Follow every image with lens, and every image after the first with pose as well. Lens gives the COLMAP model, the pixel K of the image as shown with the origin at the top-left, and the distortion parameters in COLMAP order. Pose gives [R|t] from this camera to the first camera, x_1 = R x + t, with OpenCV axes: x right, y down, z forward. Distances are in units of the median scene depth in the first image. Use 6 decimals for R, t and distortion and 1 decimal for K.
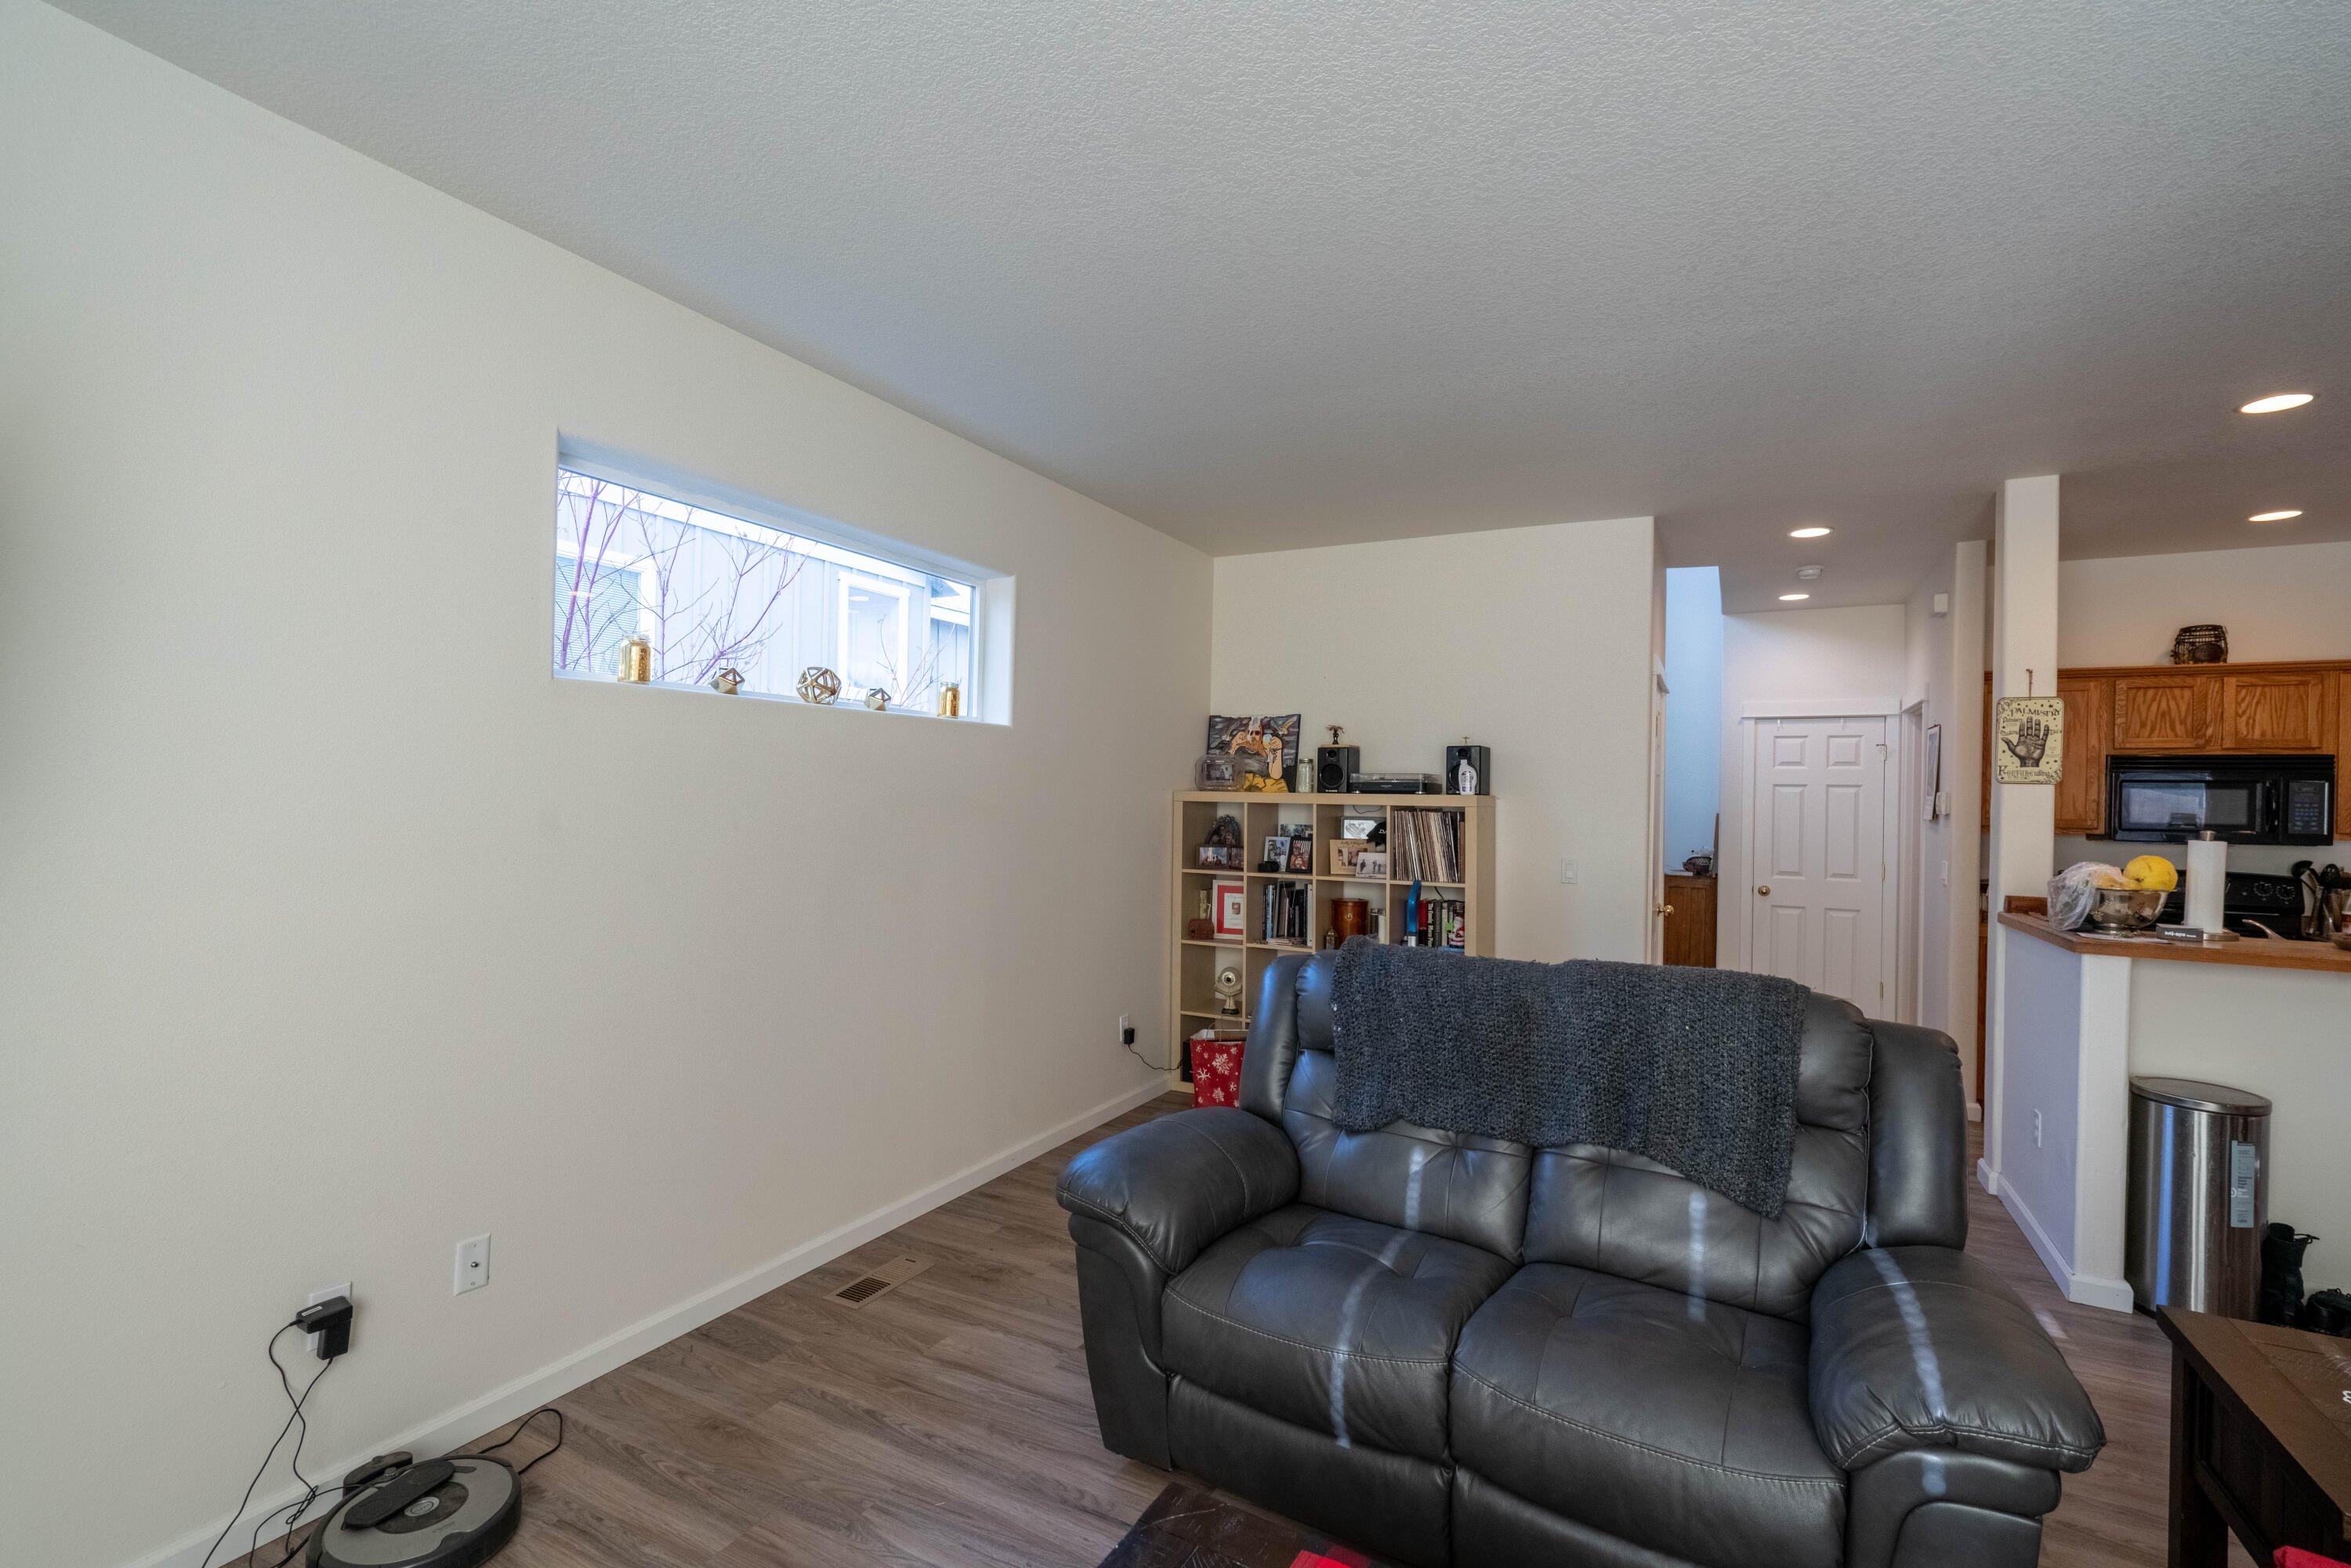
lens RADIAL K [[1064.5, 0, 1174.4], [0, 1064.5, 793.4], [0, 0, 1]] dist [-0.006004, 0.003360]
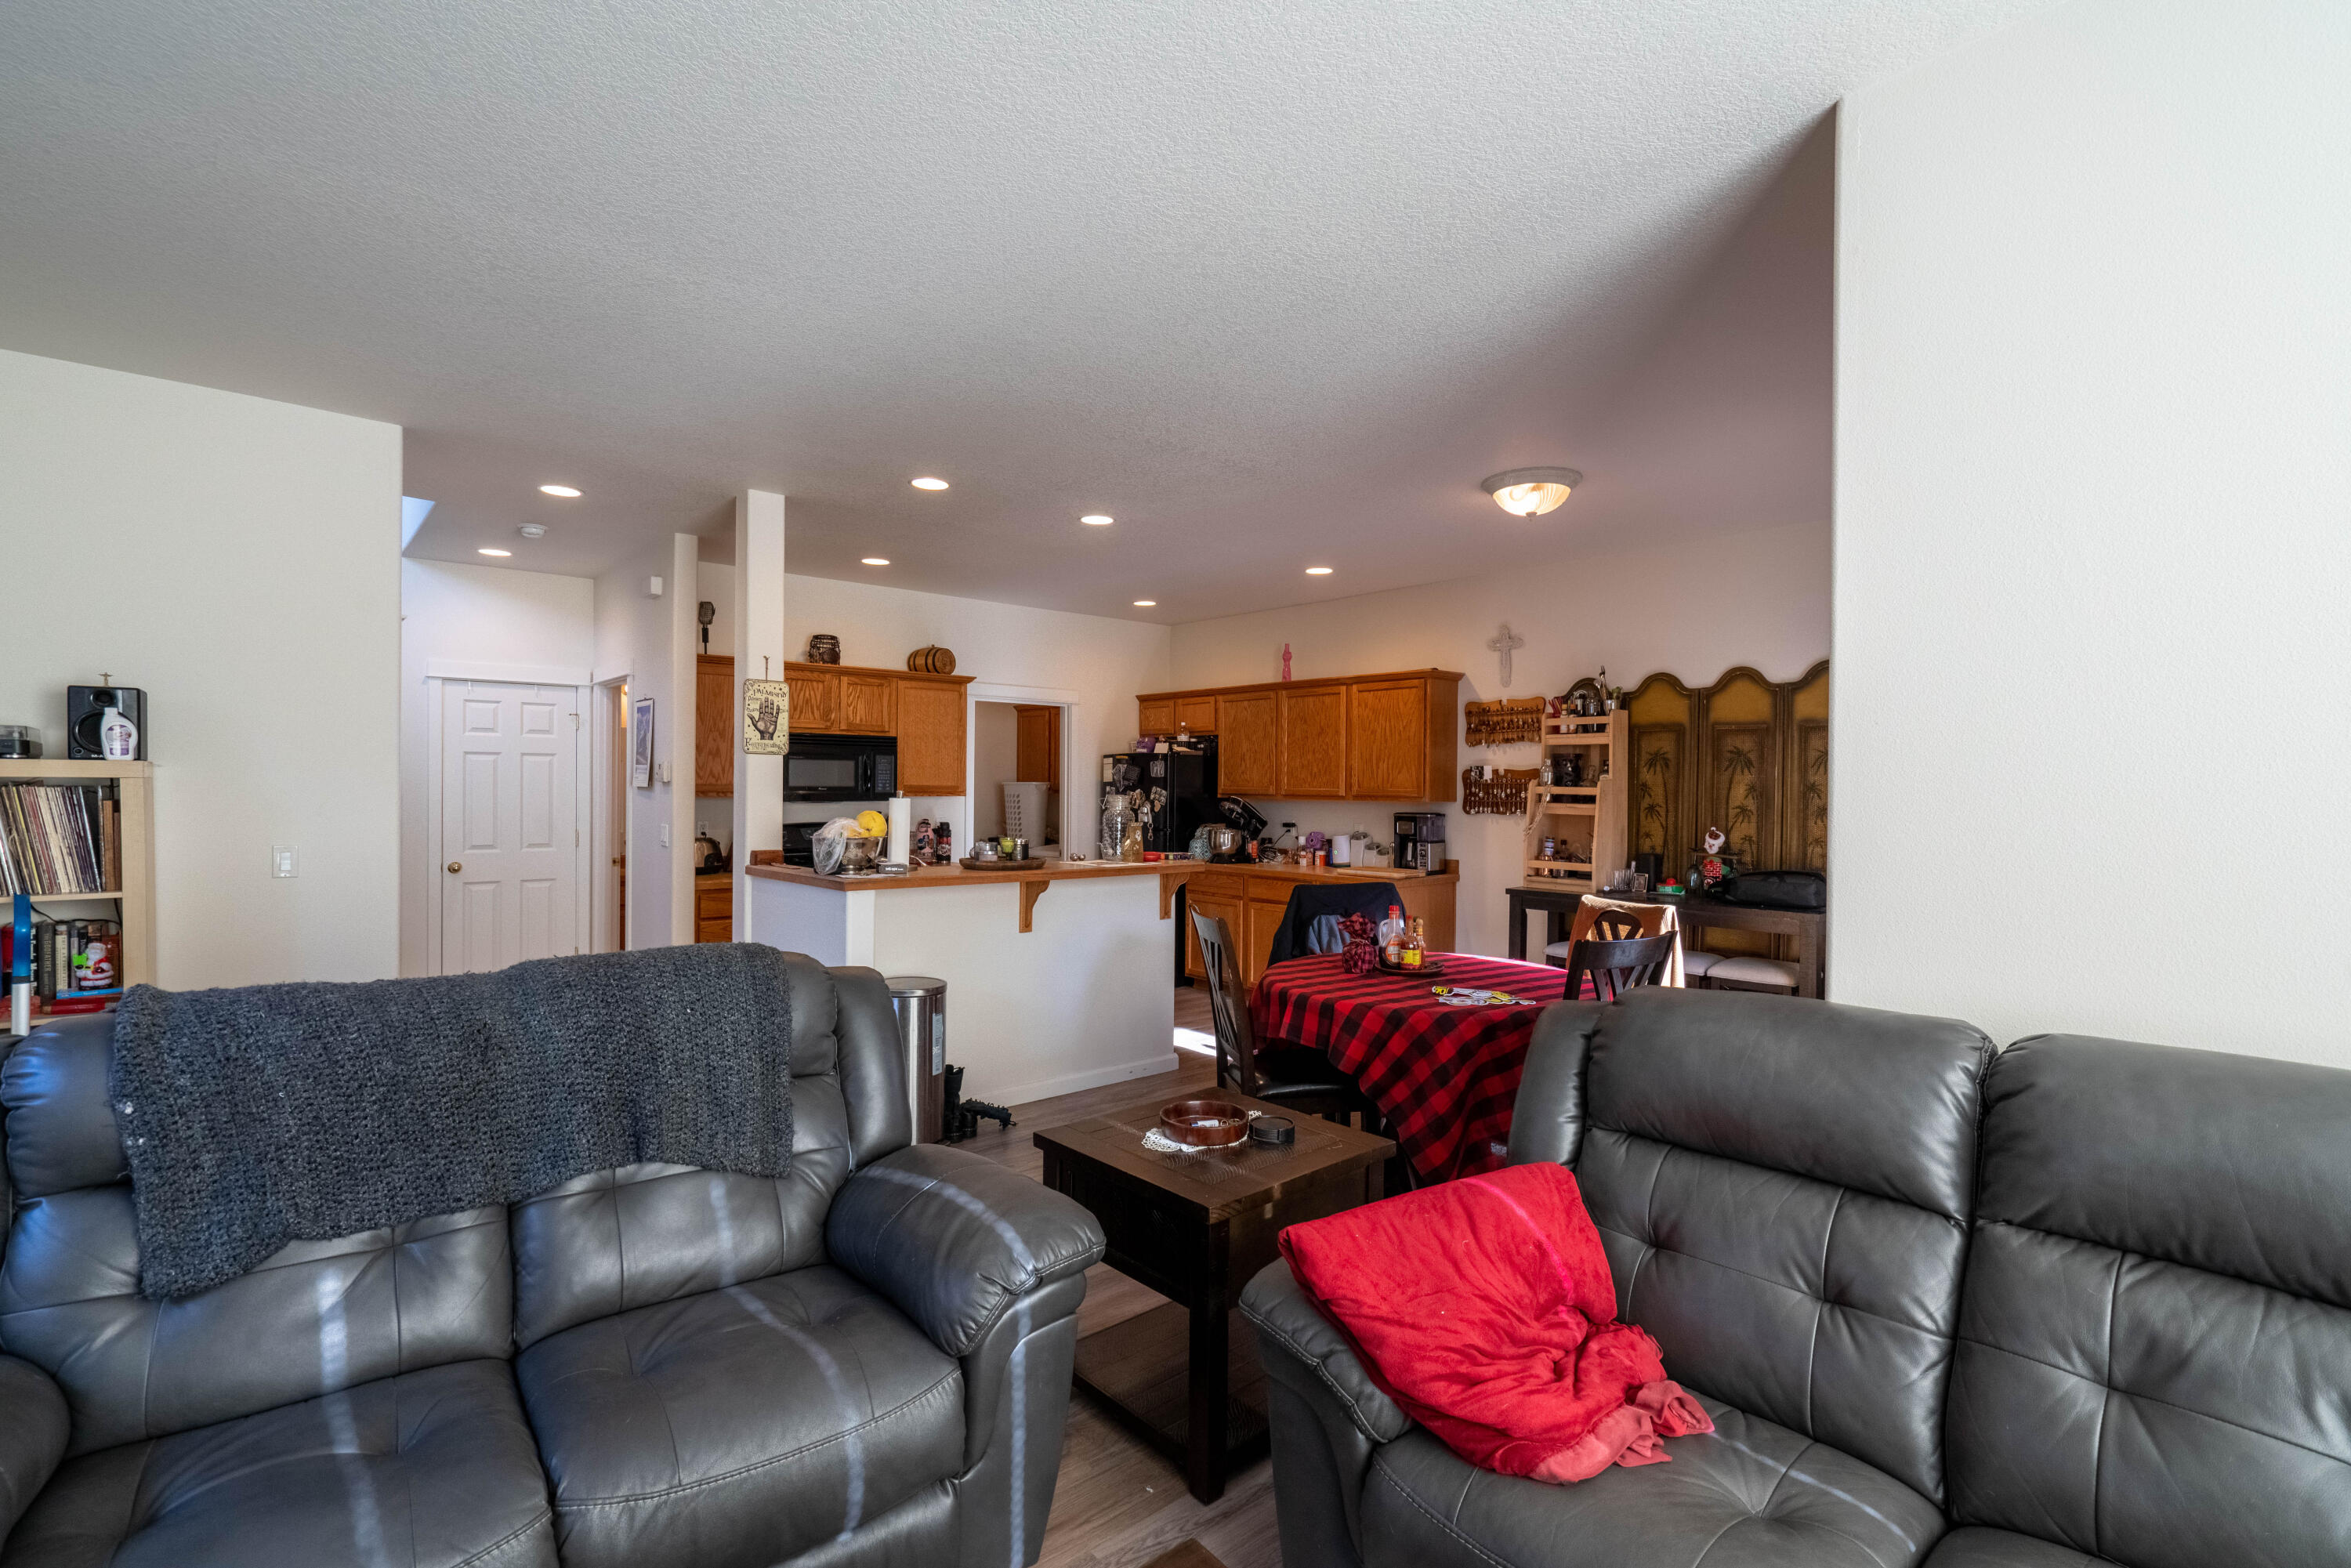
lens RADIAL K [[1064.5, 0, 1178.4], [0, 1064.5, 790.5], [0, 0, 1]] dist [-0.006004, 0.003360]
pose [[0.355541, -0.018772, 0.934472, -0.135188], [-0.005595, 0.999738, 0.022212, 0.002283], [-0.934644, -0.013125, 0.355342, 0.156234]]
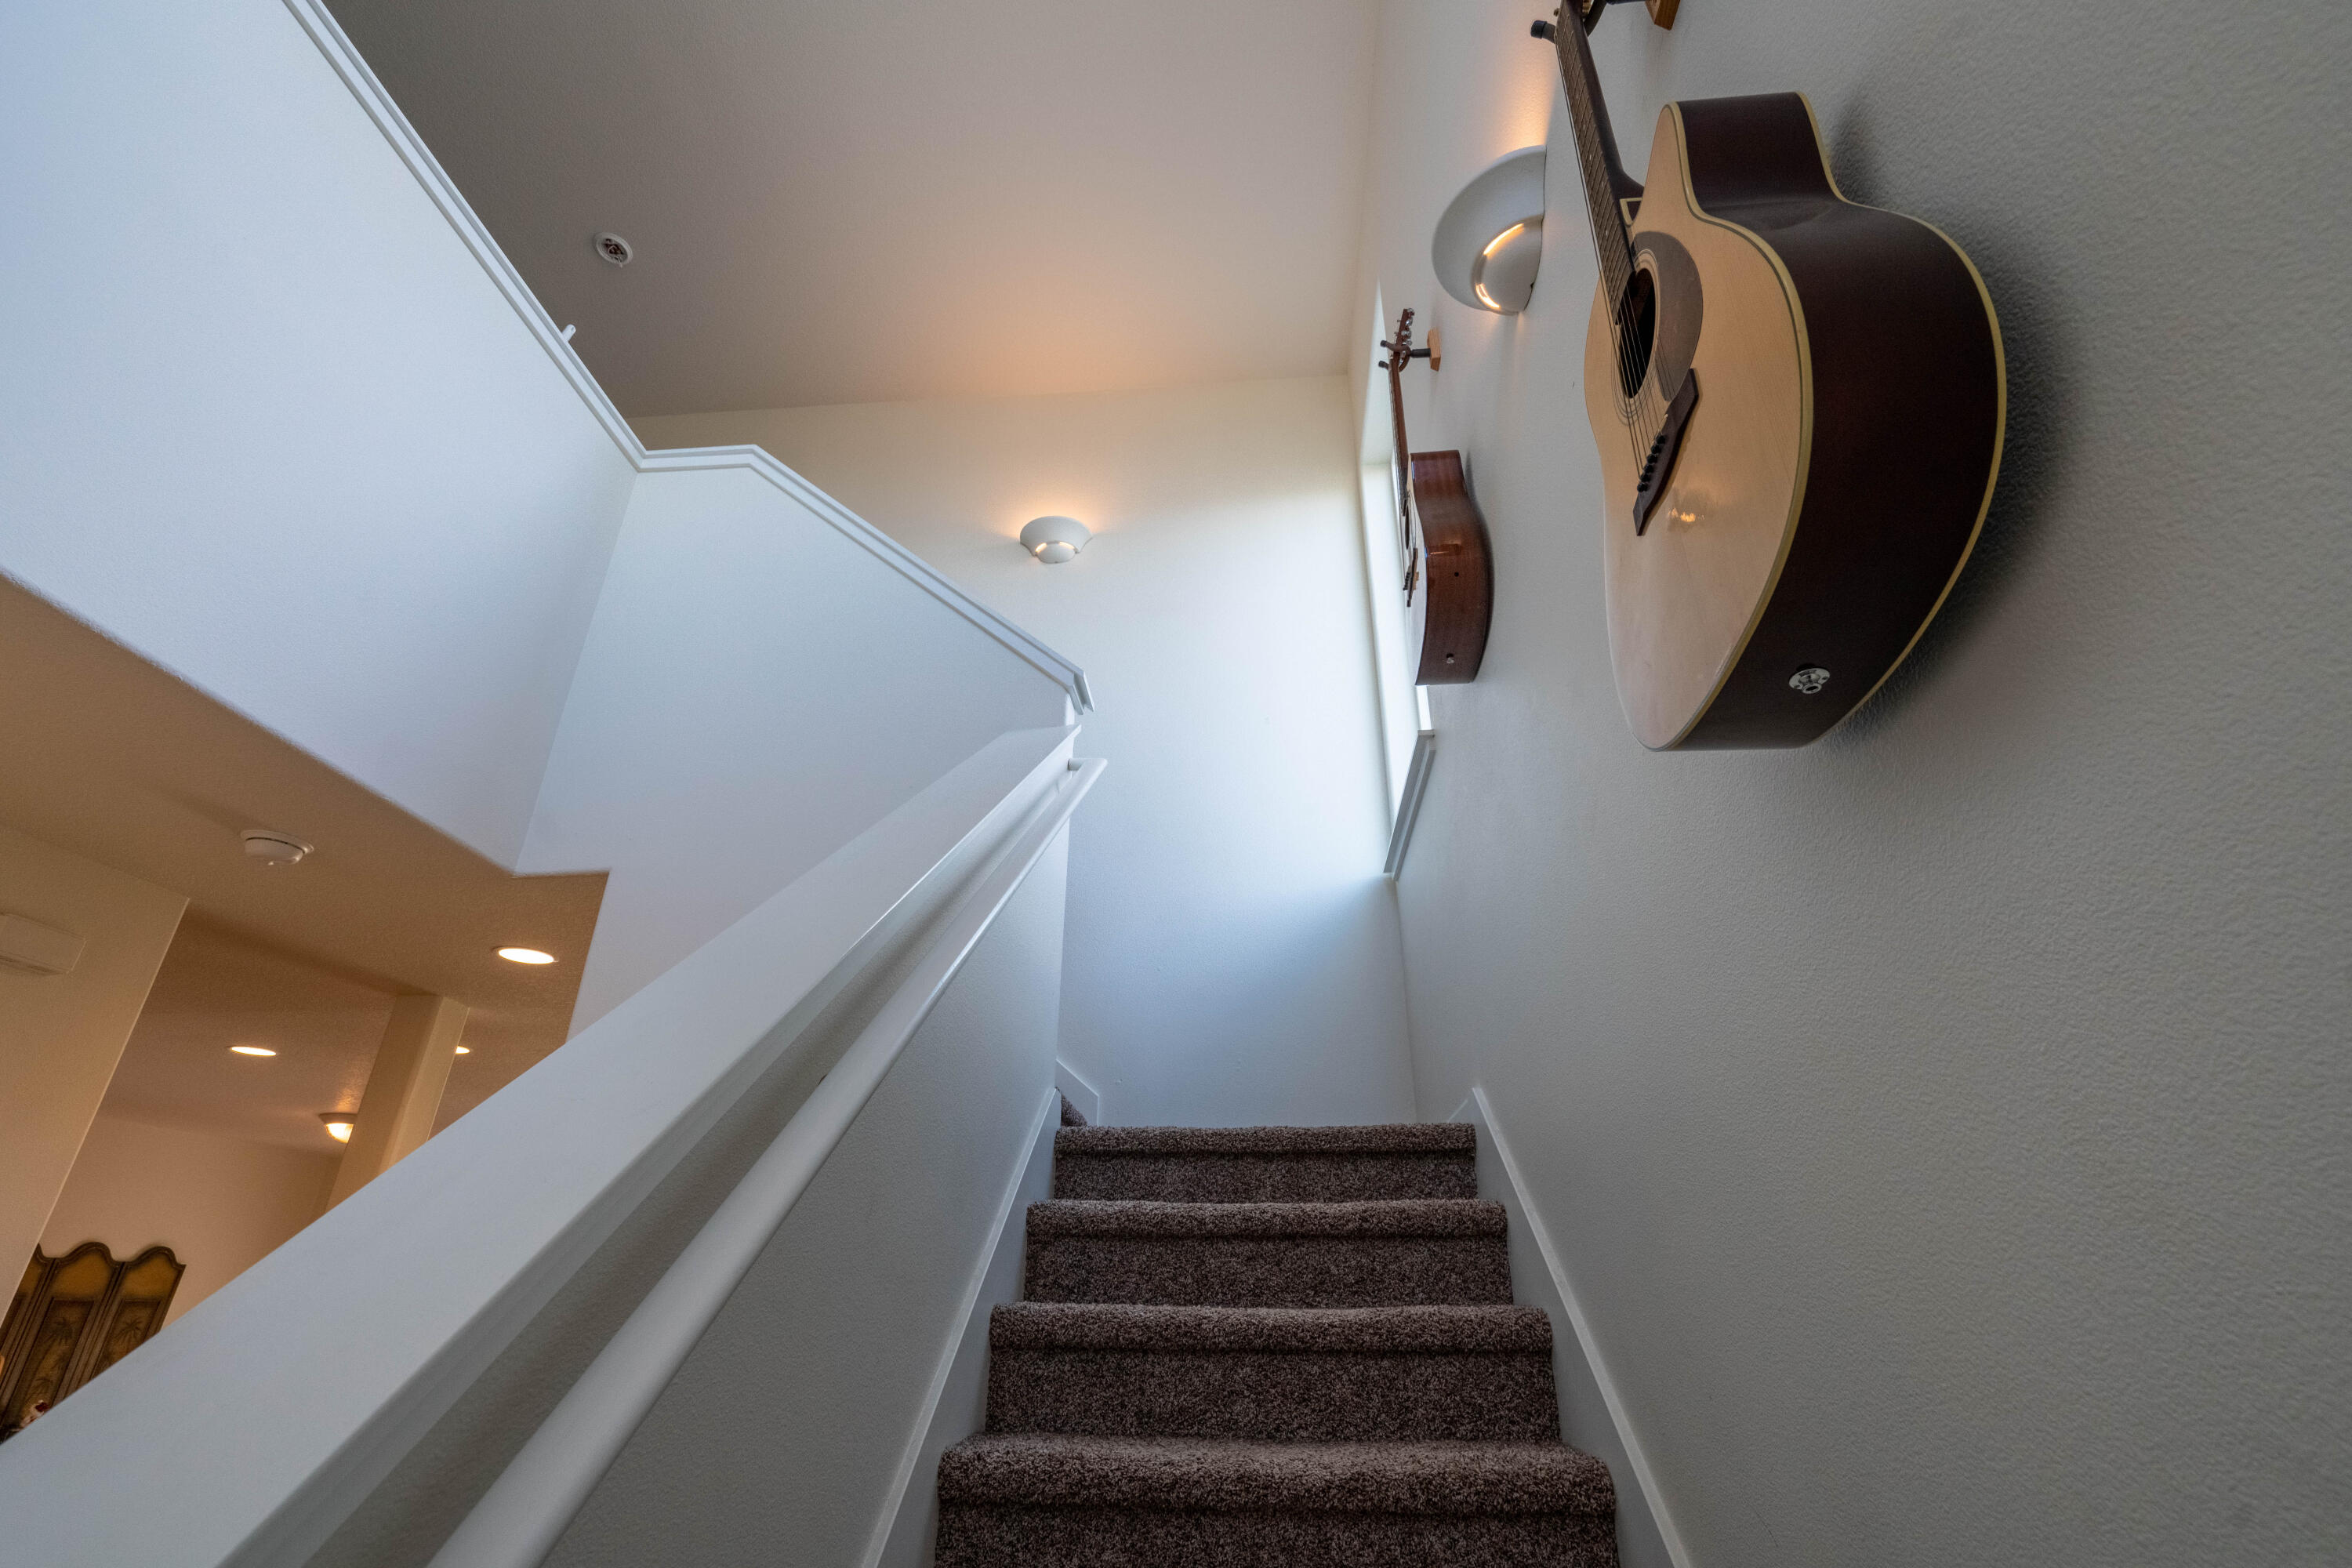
lens RADIAL K [[1064.9, 0, 1178.4], [0, 1064.9, 799.9], [0, 0, 1]] dist [-0.006004, 0.003360]
pose [[-0.919271, -0.200807, -0.338551, 0.560958], [-0.029400, 0.892712, -0.449667, -0.052459], [0.392525, -0.403413, -0.826548, 2.183412]]
